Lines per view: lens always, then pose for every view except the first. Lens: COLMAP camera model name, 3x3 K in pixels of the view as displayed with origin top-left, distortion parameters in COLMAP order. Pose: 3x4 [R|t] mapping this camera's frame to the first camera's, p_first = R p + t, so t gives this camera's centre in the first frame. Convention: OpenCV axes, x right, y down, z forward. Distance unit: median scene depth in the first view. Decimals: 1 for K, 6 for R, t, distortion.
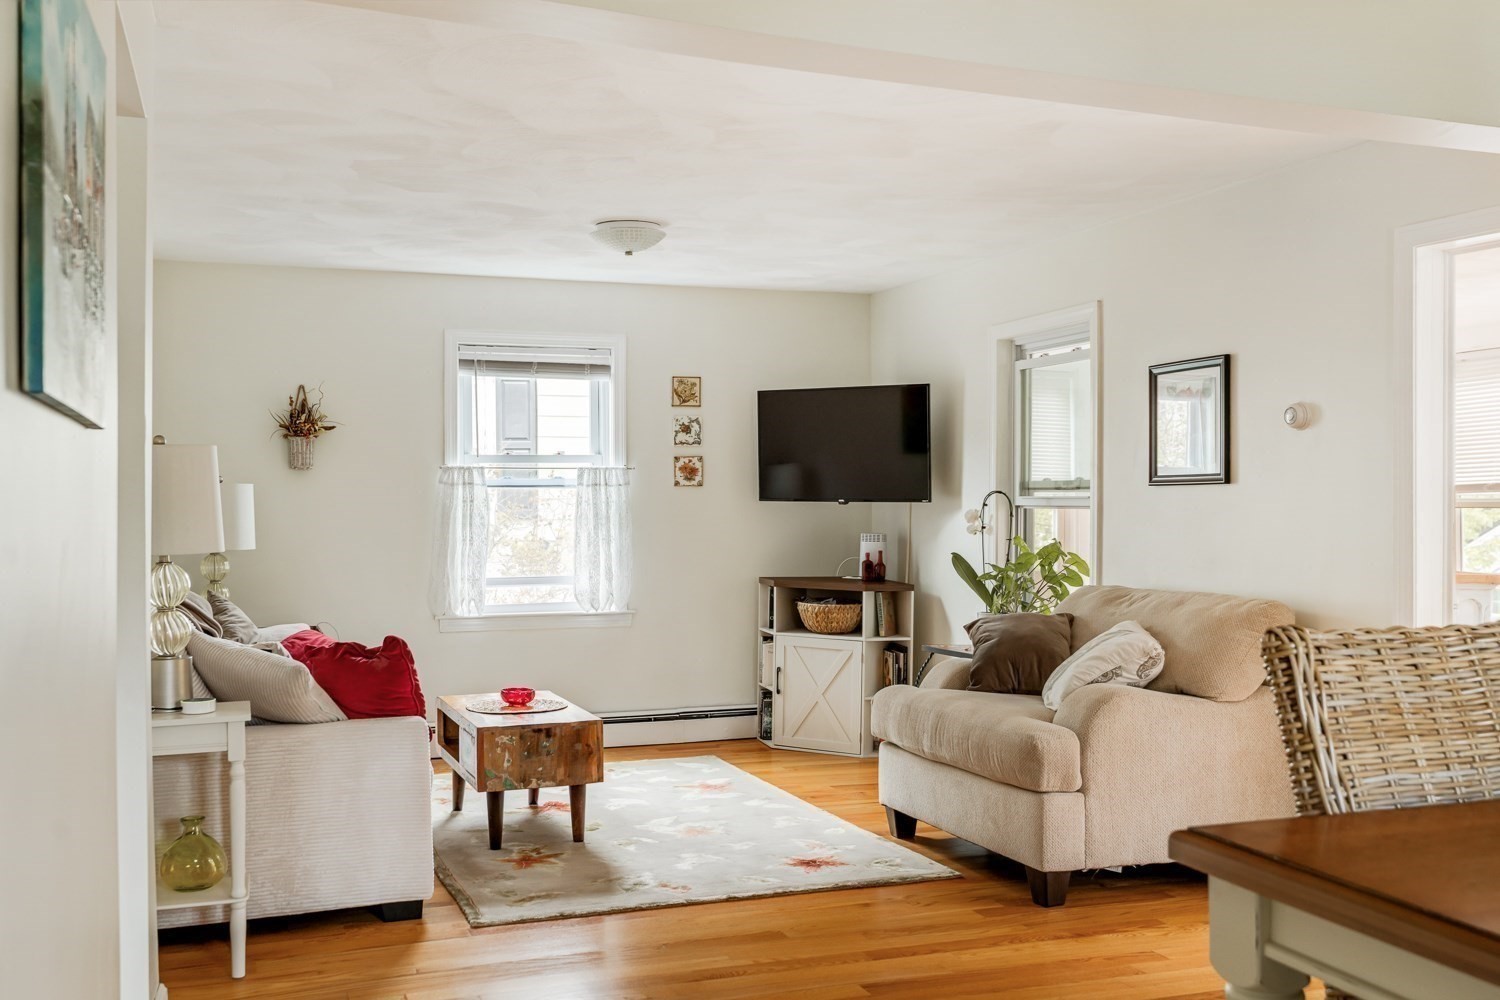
lens RADIAL K [[1517.8, 0, 749.6], [0, 1517.8, 496.8], [0, 0, 1]] dist [0.011202, 0.000000]
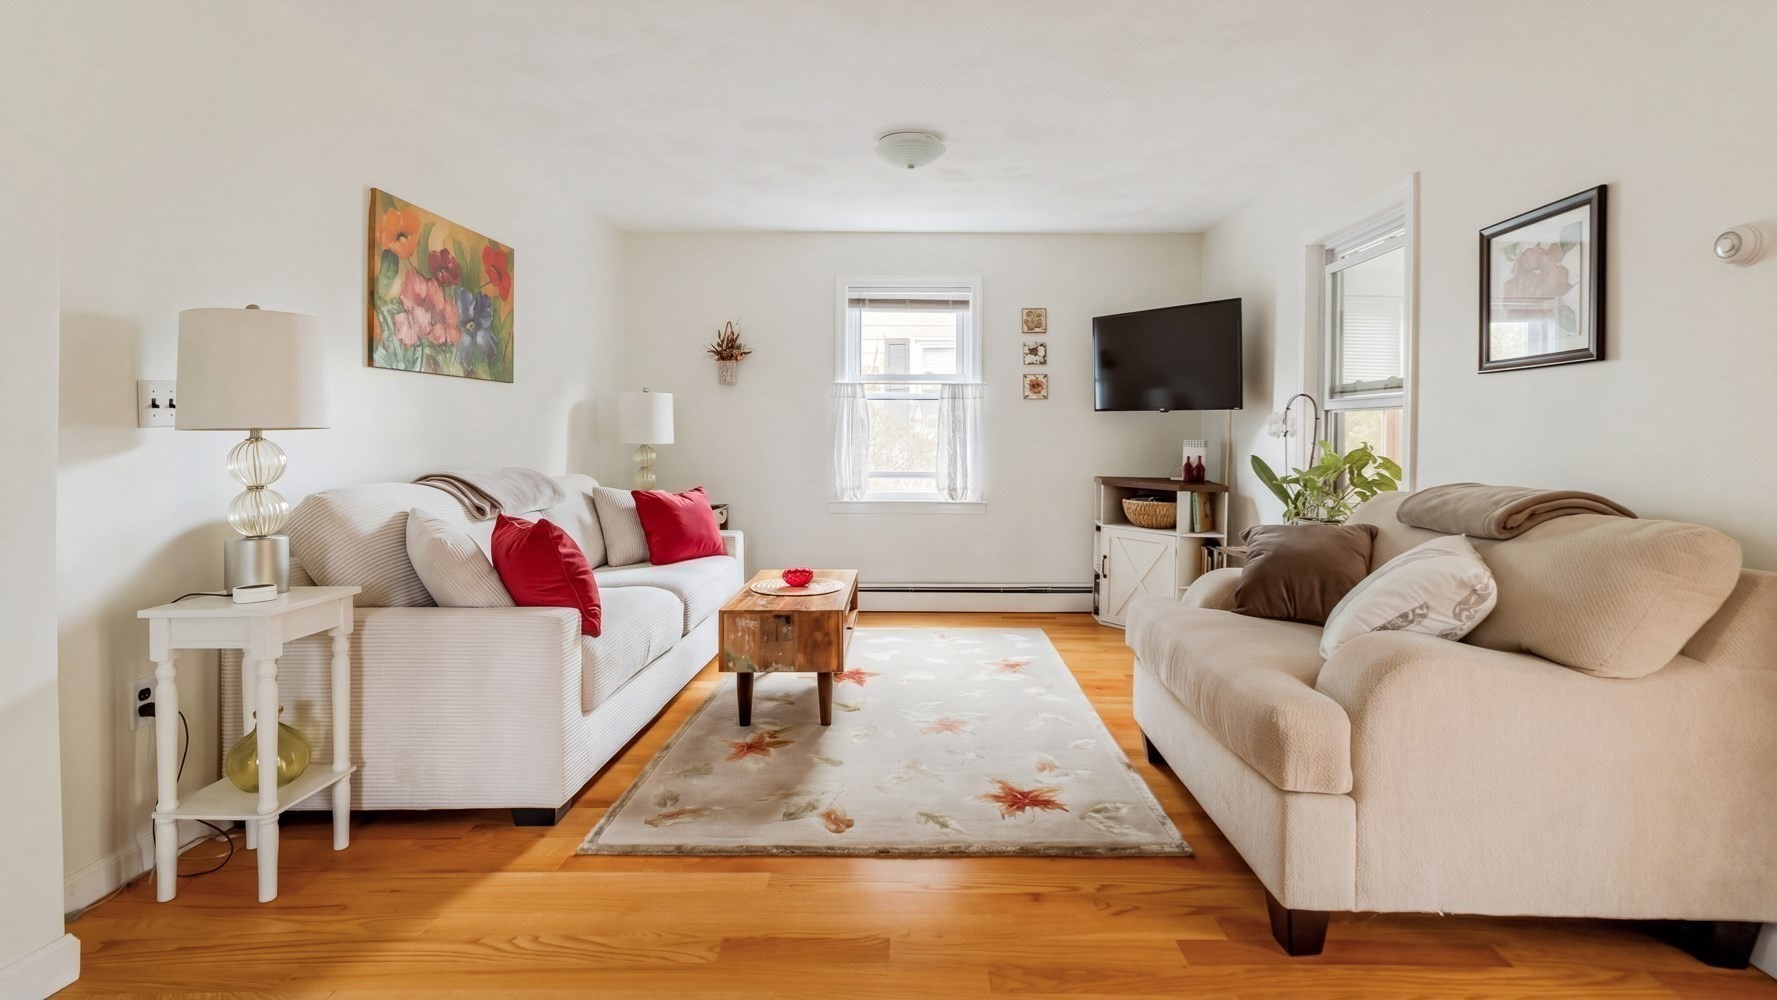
lens RADIAL K [[705.5, 0, 1001.6], [0, 705.5, 444.8], [0, 0, 1]] dist [-0.010126, 0.001122]
pose [[0.940362, 0.010131, -0.340026, 0.137435], [-0.007658, 0.999934, 0.008612, 0.026906], [0.340091, -0.005495, 0.940377, 0.507824]]
